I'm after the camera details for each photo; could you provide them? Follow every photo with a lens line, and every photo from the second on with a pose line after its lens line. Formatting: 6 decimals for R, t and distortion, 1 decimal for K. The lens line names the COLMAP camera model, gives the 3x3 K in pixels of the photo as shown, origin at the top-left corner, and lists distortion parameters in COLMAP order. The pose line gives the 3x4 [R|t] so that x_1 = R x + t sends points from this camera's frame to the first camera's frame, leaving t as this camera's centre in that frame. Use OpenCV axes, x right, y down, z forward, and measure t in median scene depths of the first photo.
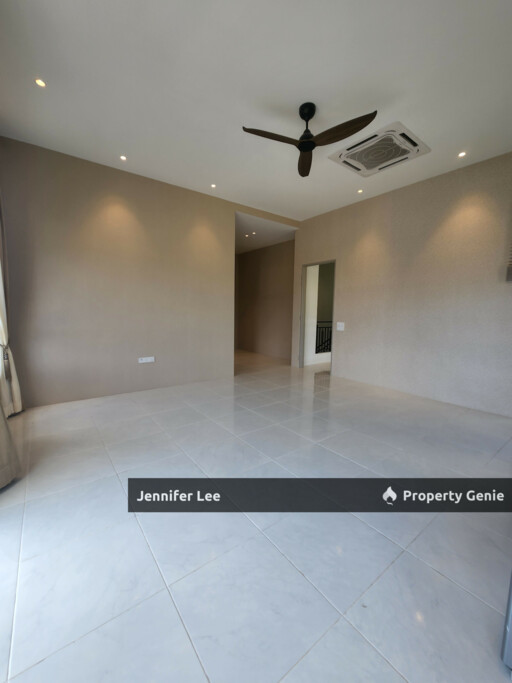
lens RADIAL K [[279.8, 0, 253.7], [0, 279.8, 342.6], [0, 0, 1]] dist [0.000053, -0.000041]
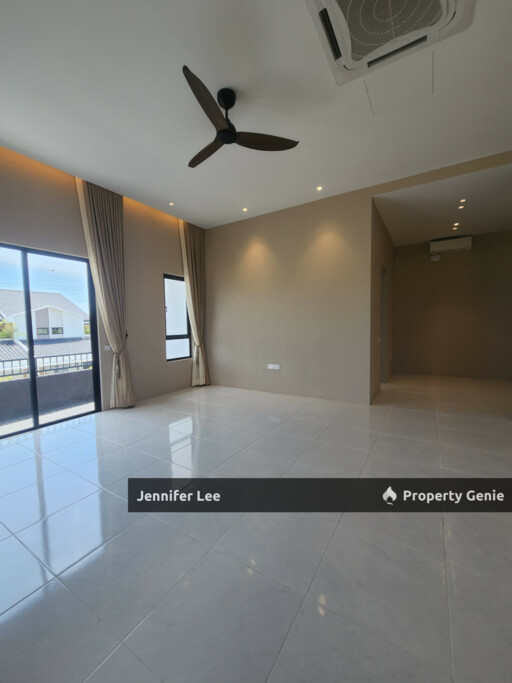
lens RADIAL K [[279.8, 0, 253.7], [0, 279.8, 342.6], [0, 0, 1]] dist [0.000053, -0.000041]
pose [[0.353690, 0.049358, -0.934059, 0.671998], [-0.082259, 0.996379, 0.021503, -0.056875], [0.931738, 0.069230, 0.356470, 0.511410]]
